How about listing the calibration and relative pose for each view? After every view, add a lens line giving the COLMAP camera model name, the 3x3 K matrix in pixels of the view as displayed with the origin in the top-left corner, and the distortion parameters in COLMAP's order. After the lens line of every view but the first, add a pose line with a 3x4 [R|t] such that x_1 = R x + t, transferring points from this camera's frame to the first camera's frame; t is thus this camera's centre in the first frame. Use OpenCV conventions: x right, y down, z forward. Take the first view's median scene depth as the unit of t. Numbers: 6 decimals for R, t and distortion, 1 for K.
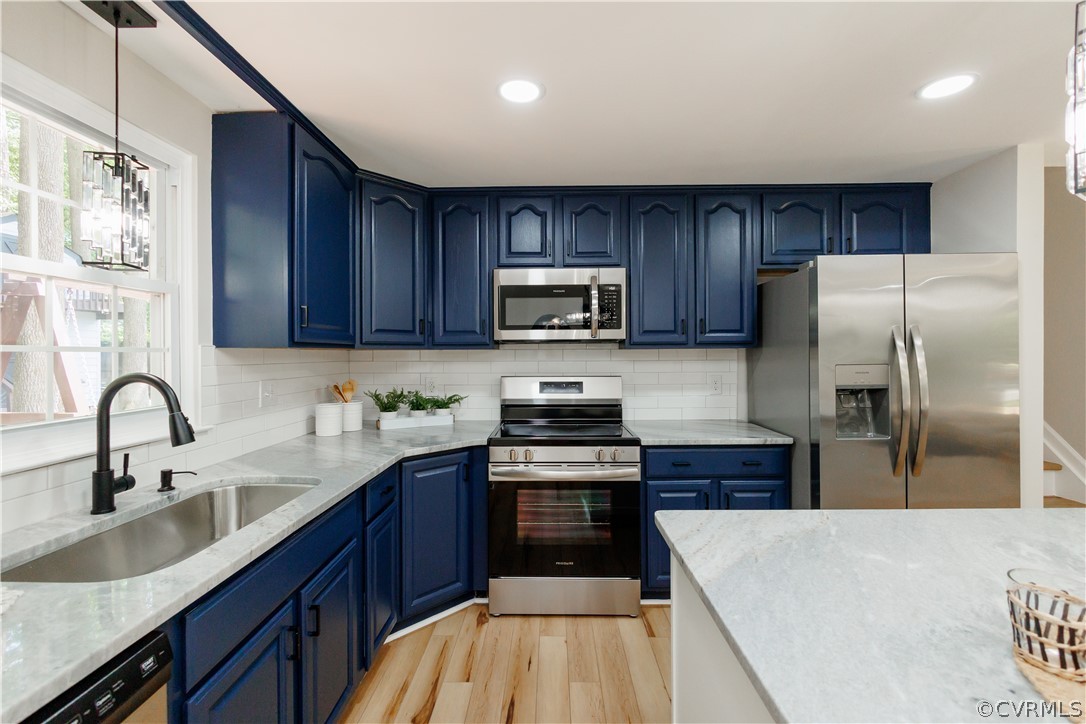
lens RADIAL K [[465.4, 0, 543.4], [0, 465.4, 355.9], [0, 0, 1]] dist [-0.004200, -0.000047]
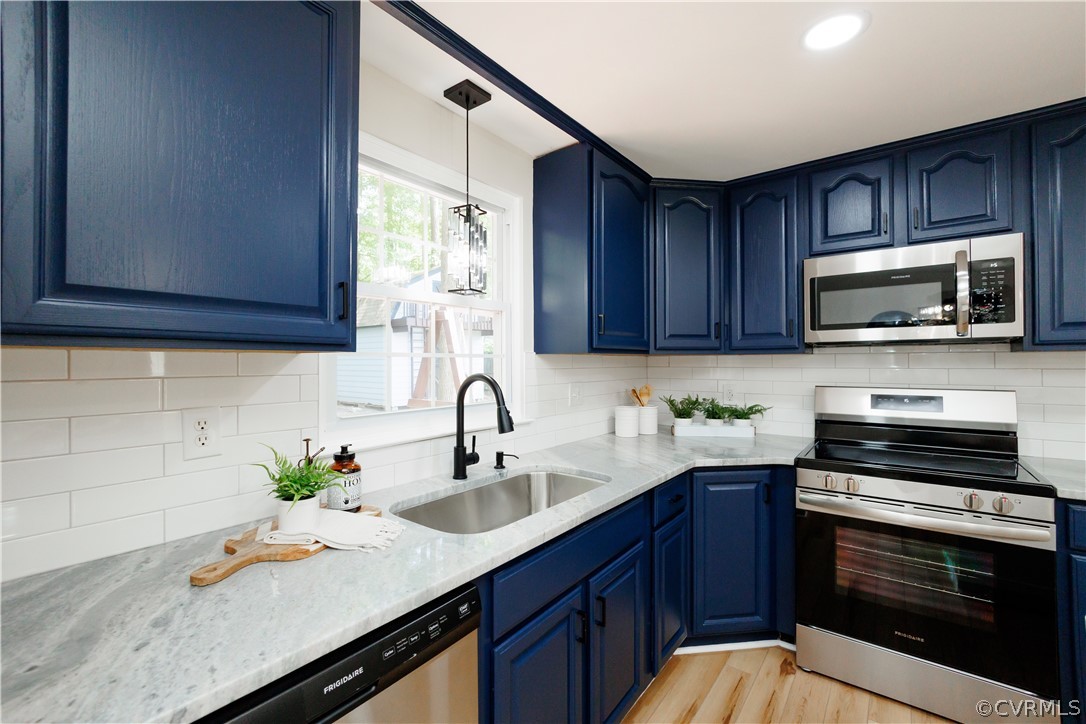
lens RADIAL K [[462.3, 0, 543.1], [0, 462.3, 359.9], [0, 0, 1]] dist [-0.004438, 0.000260]
pose [[0.802042, -0.001994, -0.597264, 0.016672], [-0.002058, 0.999979, -0.006102, 0.003780], [0.597264, 0.006123, 0.802021, 0.046135]]
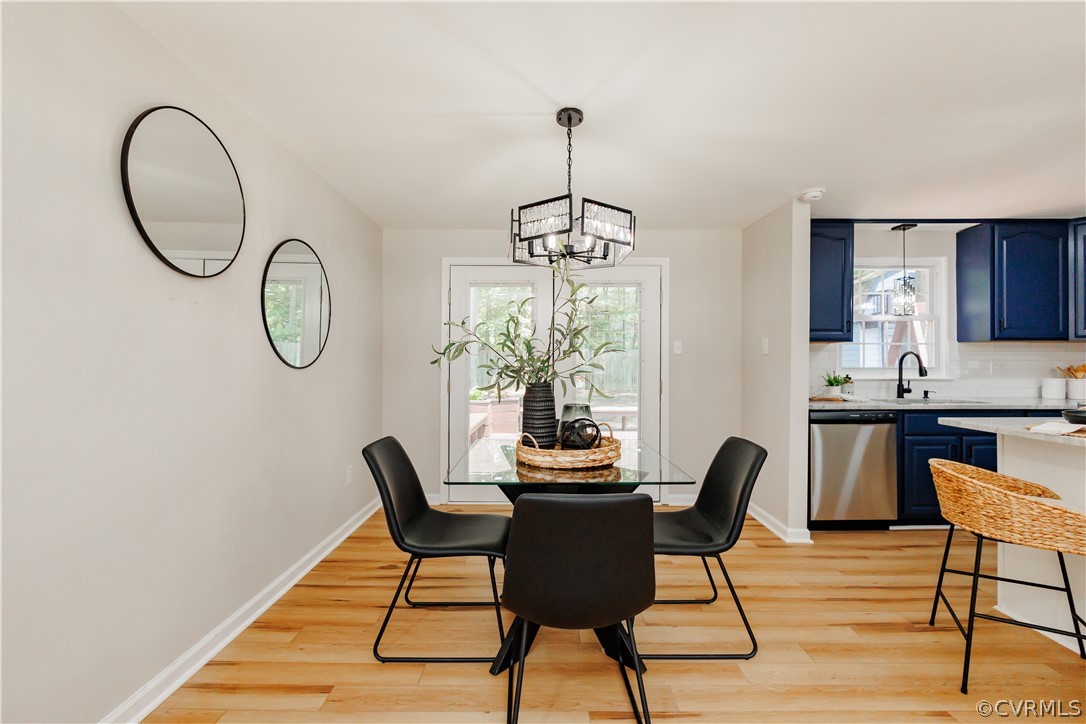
lens RADIAL K [[472.3, 0, 545.7], [0, 472.3, 362.2], [0, 0, 1]] dist [-0.004250, -0.000698]
pose [[0.029190, 0.000672, -0.999574, 1.127172], [-0.003867, 0.999992, 0.000559, 0.064288], [0.999566, 0.003849, 0.029193, -0.765866]]
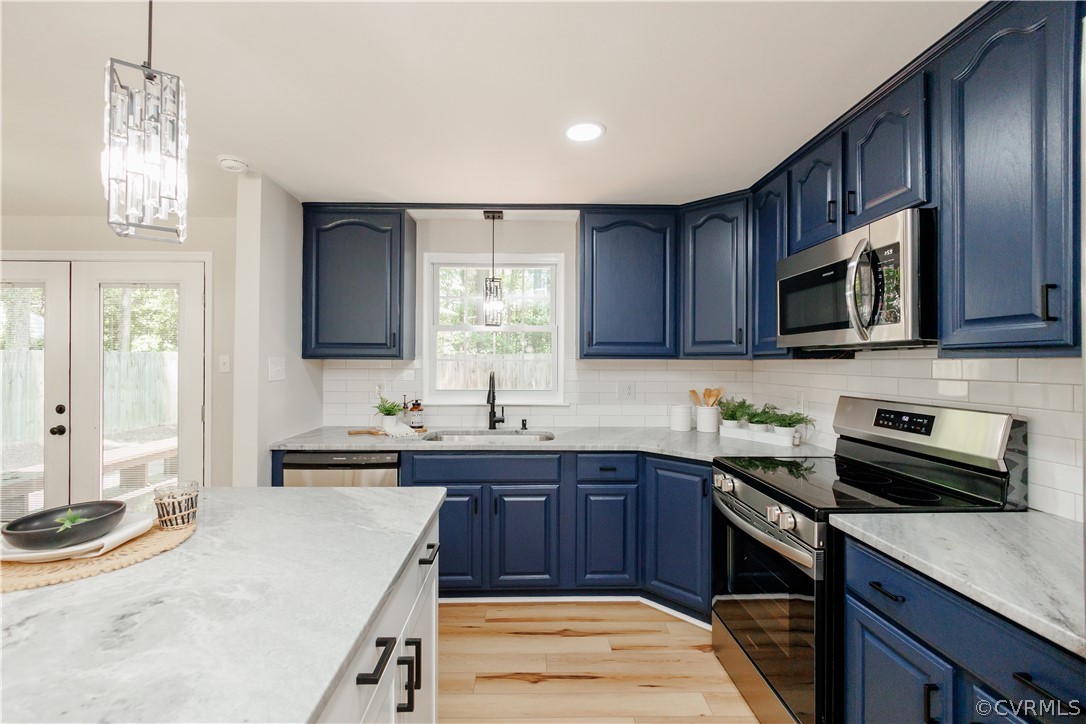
lens RADIAL K [[472.1, 0, 543.0], [0, 472.1, 362.0], [0, 0, 1]] dist [0.000557, 0.000104]
pose [[0.041995, 0.005457, -0.999103, 0.835852], [-0.009294, 0.999944, 0.005071, -0.011863], [0.999075, 0.009073, 0.042043, 0.652046]]
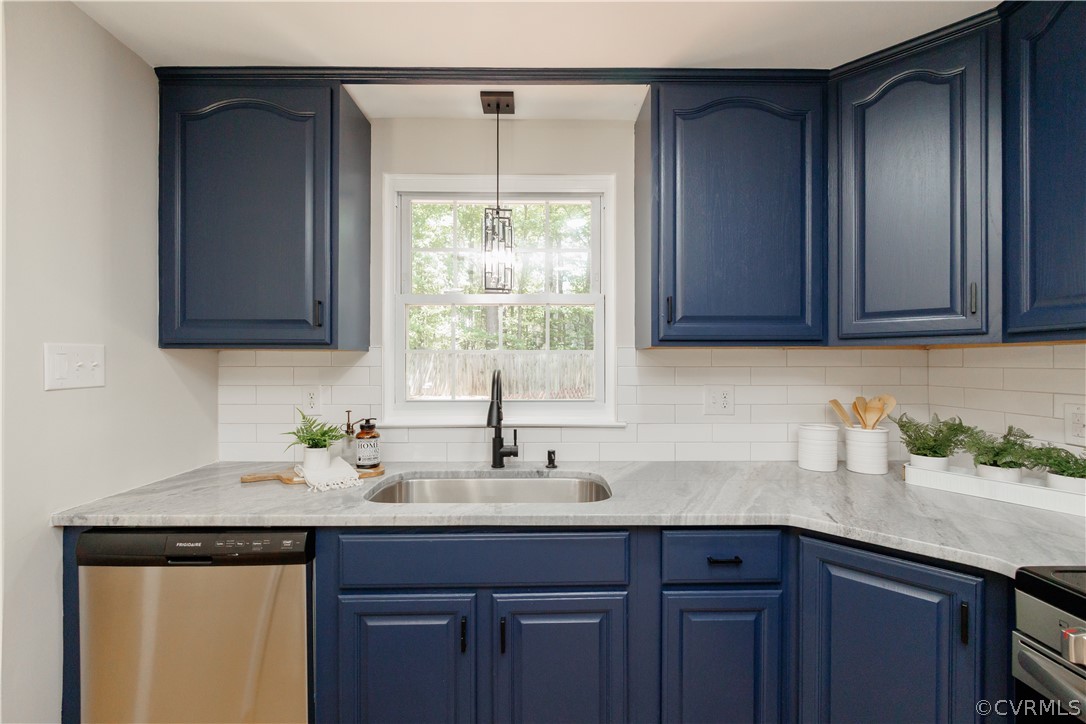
lens RADIAL K [[472.3, 0, 545.7], [0, 472.3, 362.2], [0, 0, 1]] dist [-0.004250, -0.000698]
pose [[0.026424, 0.003905, -0.999643, 0.274265], [-0.004729, 0.999982, 0.003781, 0.007450], [0.999640, 0.004627, 0.026442, 0.624682]]
